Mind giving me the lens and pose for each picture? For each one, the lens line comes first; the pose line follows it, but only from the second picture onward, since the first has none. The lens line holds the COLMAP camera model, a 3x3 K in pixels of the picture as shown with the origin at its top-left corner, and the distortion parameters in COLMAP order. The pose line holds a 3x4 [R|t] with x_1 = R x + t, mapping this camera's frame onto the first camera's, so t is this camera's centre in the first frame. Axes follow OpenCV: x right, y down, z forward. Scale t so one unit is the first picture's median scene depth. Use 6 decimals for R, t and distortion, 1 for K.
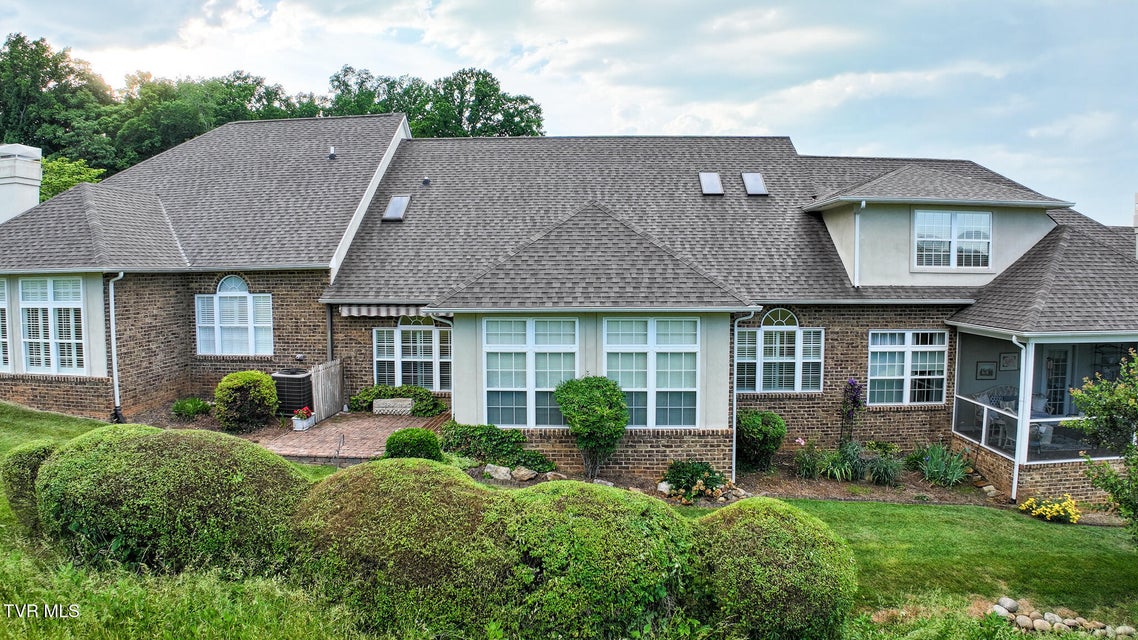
lens RADIAL K [[702.4, 0, 569.0], [0, 702.4, 320.0], [0, 0, 1]] dist [-0.173910, 0.025263]
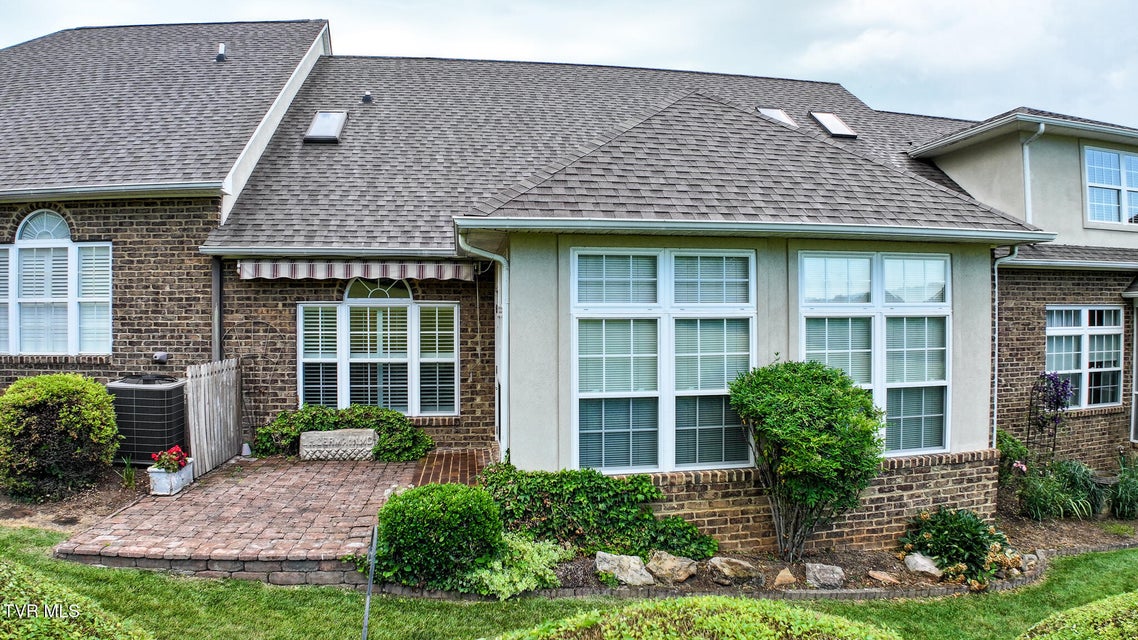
lens RADIAL K [[702.4, 0, 569.0], [0, 702.4, 320.0], [0, 0, 1]] dist [-0.173910, 0.025263]
pose [[0.980786, -0.002761, 0.195065, -0.181625], [0.014929, 0.998030, -0.060936, 0.063247], [-0.194513, 0.062677, 0.978896, 0.434197]]
